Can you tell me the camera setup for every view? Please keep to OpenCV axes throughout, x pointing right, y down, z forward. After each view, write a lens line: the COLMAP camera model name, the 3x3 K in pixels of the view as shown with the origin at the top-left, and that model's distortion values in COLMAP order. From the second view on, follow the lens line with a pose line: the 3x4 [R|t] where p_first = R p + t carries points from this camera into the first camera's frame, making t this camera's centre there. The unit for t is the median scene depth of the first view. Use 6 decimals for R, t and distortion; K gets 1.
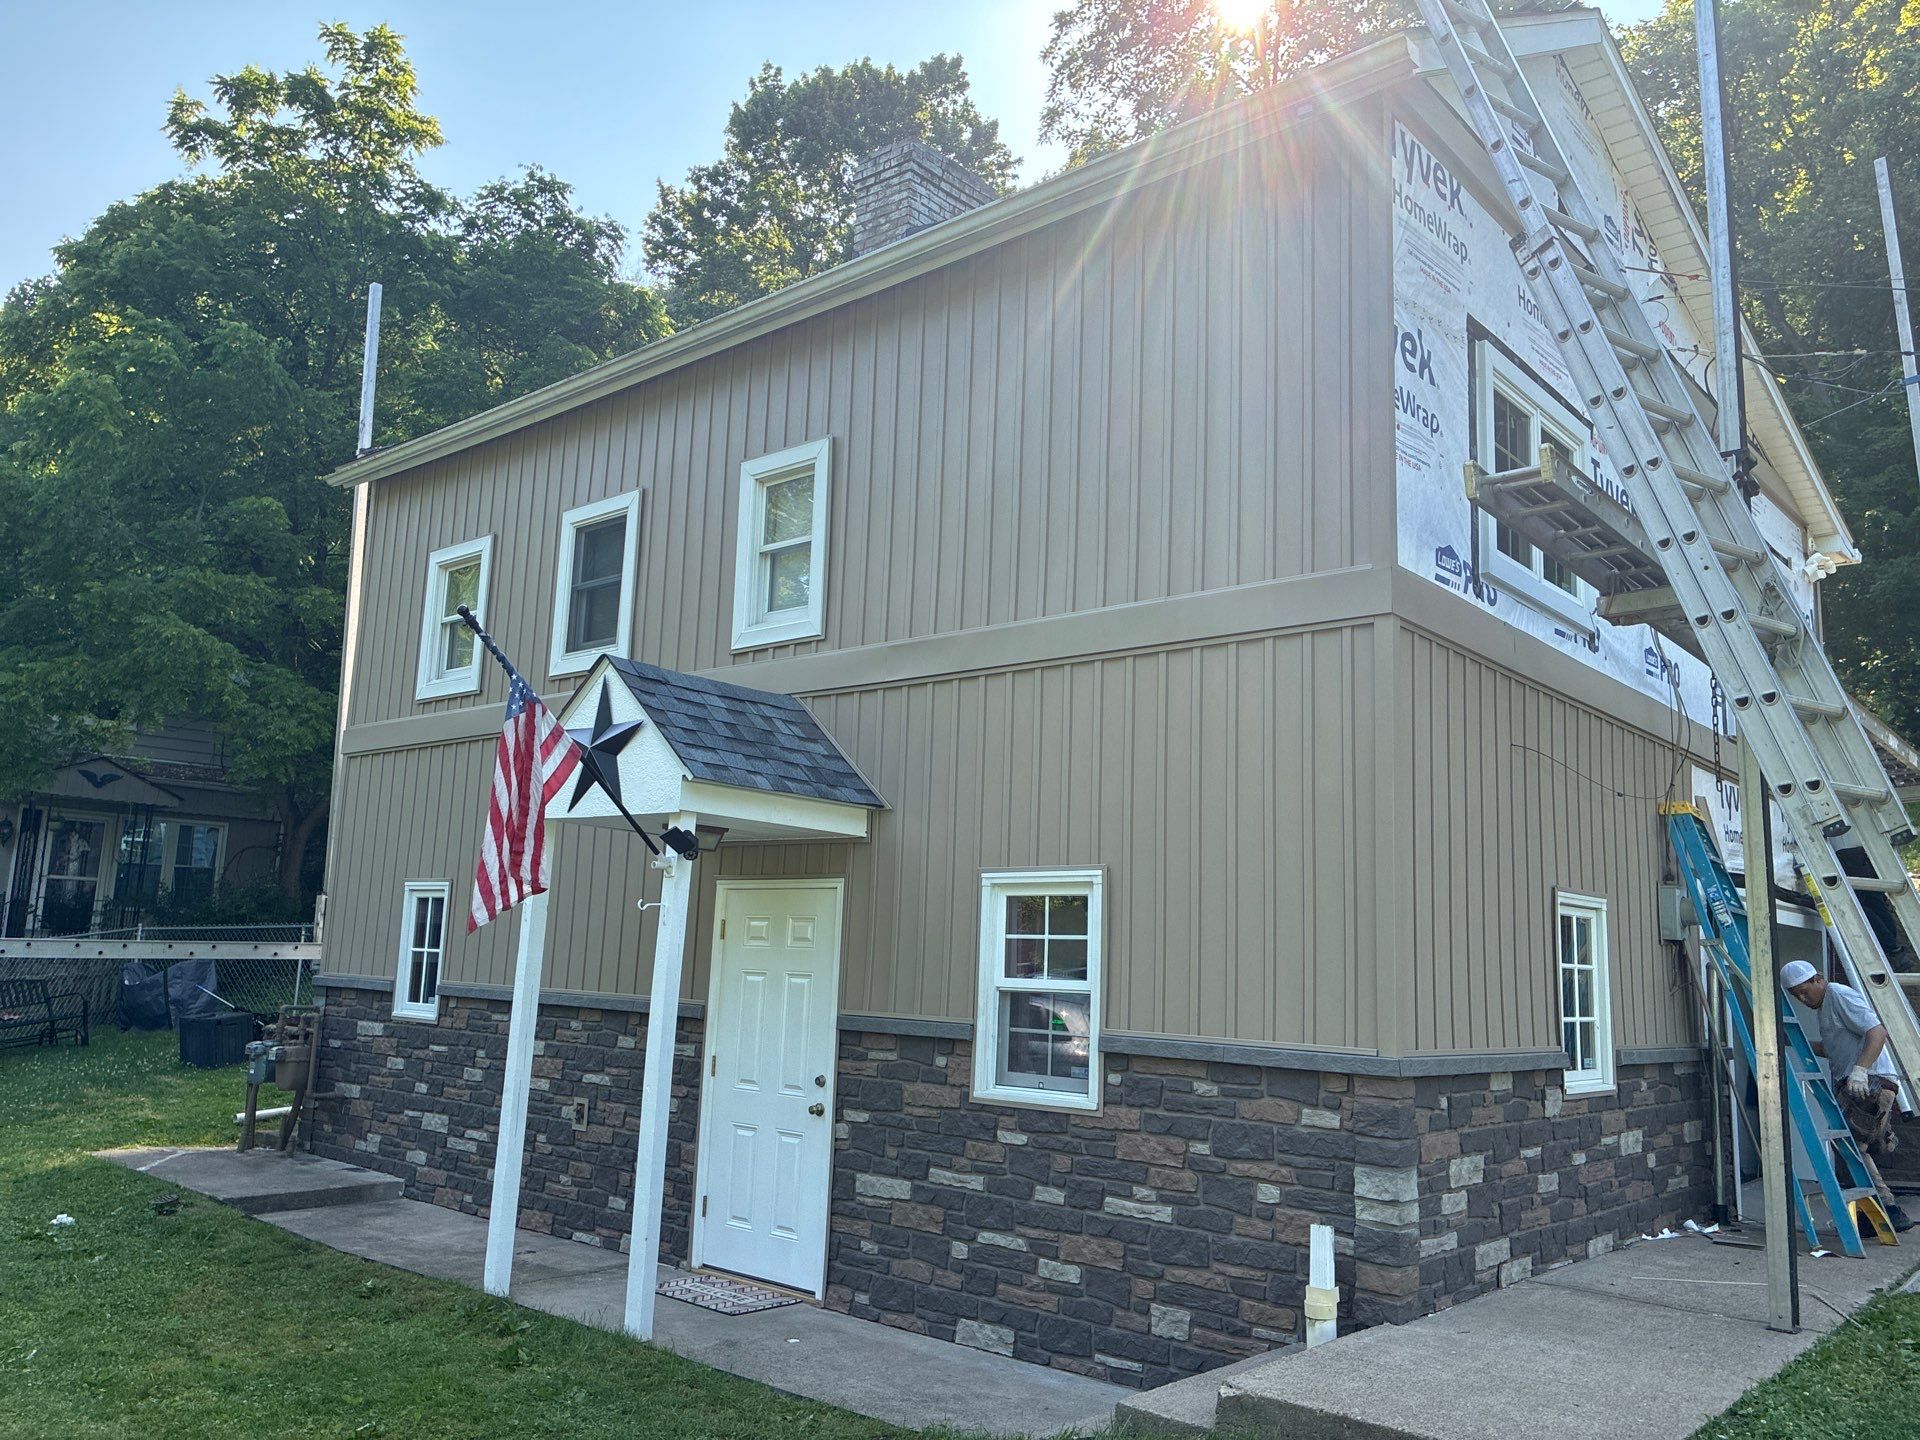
lens RADIAL K [[1454.7, 0, 970.3], [0, 1454.7, 722.5], [0, 0, 1]] dist [0.019402, 0.001930]
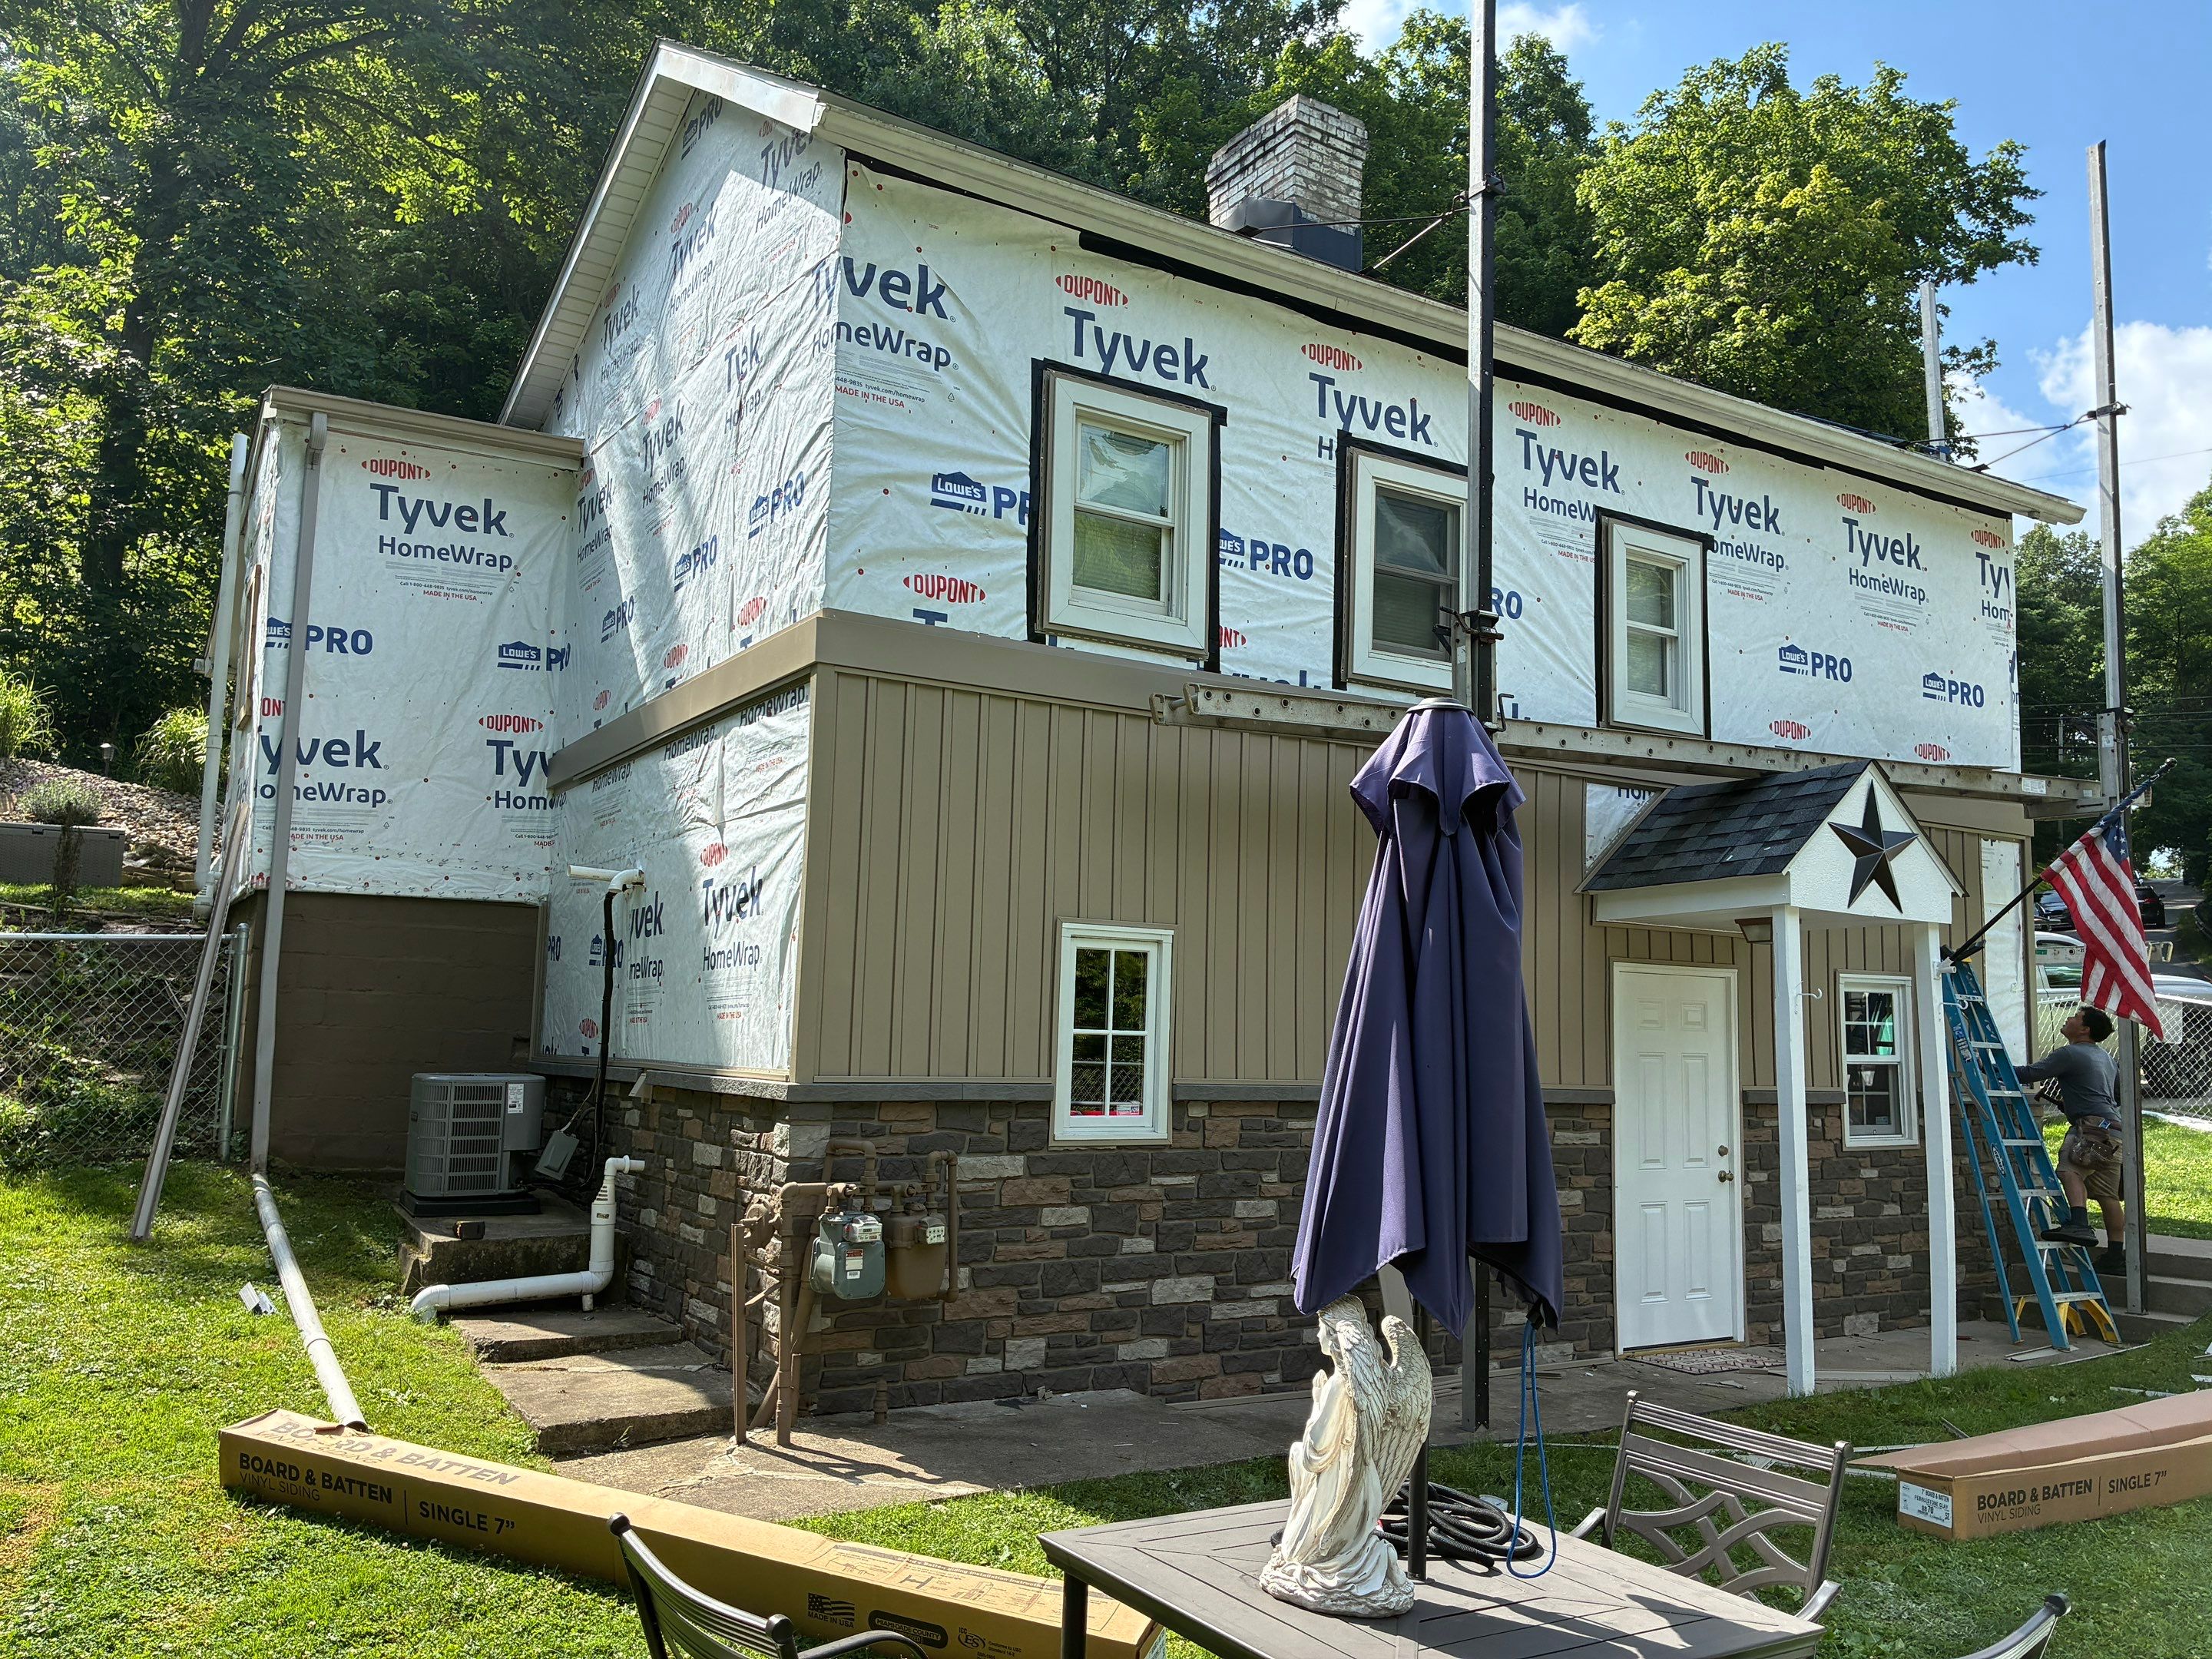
lens RADIAL K [[1671.5, 0, 1130.9], [0, 1671.5, 832.5], [0, 0, 1]] dist [0.025894, -0.007455]
pose [[0.297507, 0.084975, 0.950931, -1.553462], [-0.166787, 0.985340, -0.035869, 0.136462], [-0.940038, -0.147932, 0.307318, 1.131009]]
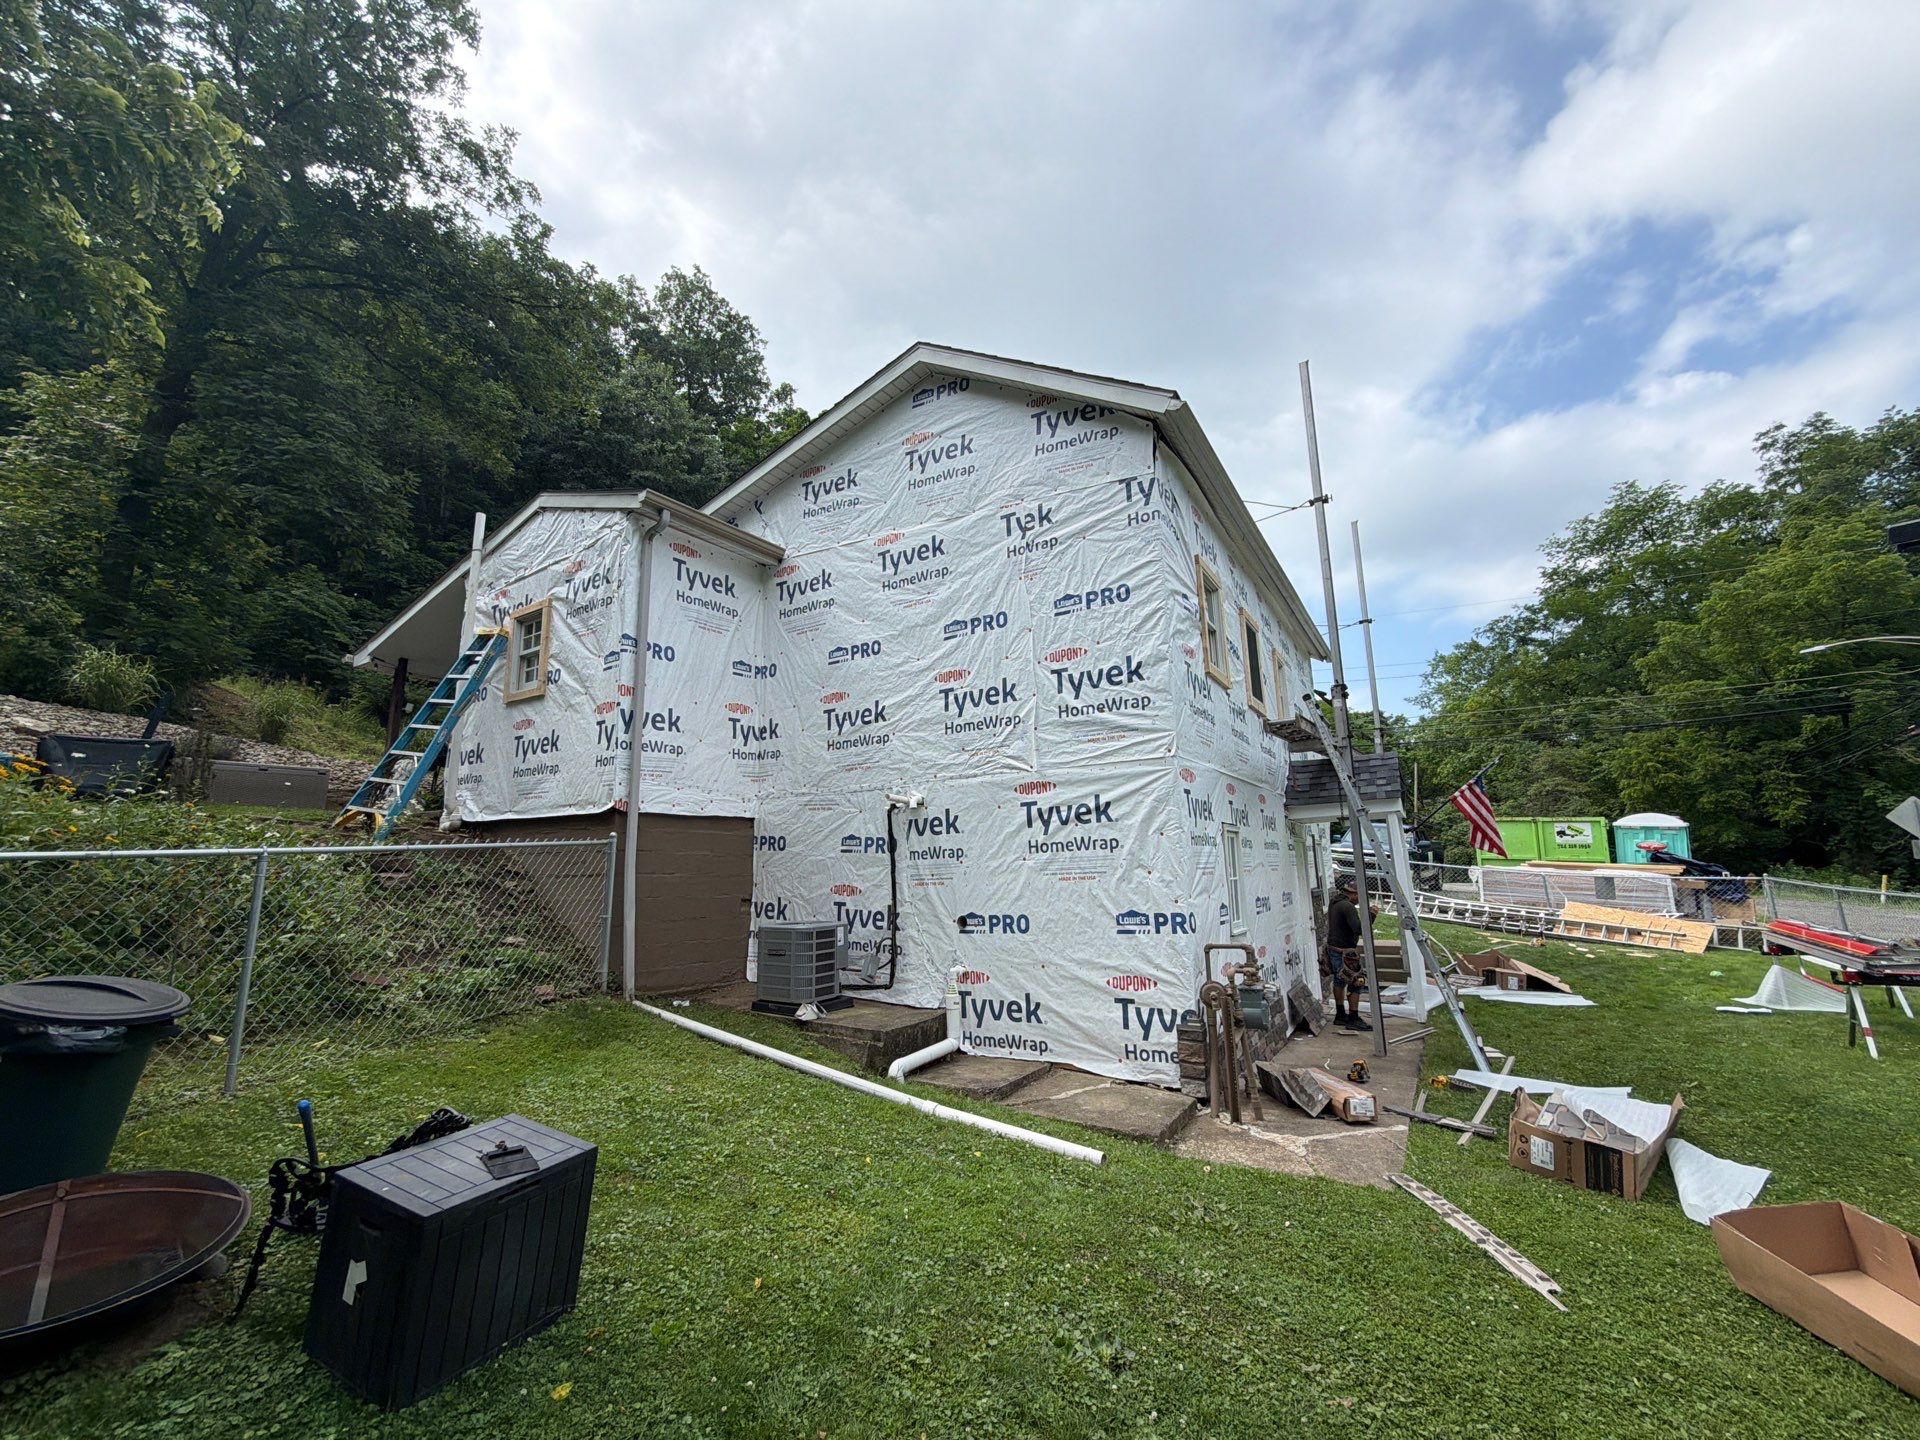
lens RADIAL K [[761.4, 0, 960.0], [0, 761.4, 720.0], [0, 0, 1]] dist [0.000595, -0.000020]
pose [[-0.146147, 0.158123, 0.976544, -1.459627], [-0.144801, 0.973092, -0.179235, 0.252212], [-0.978608, -0.167599, -0.119318, 1.934841]]
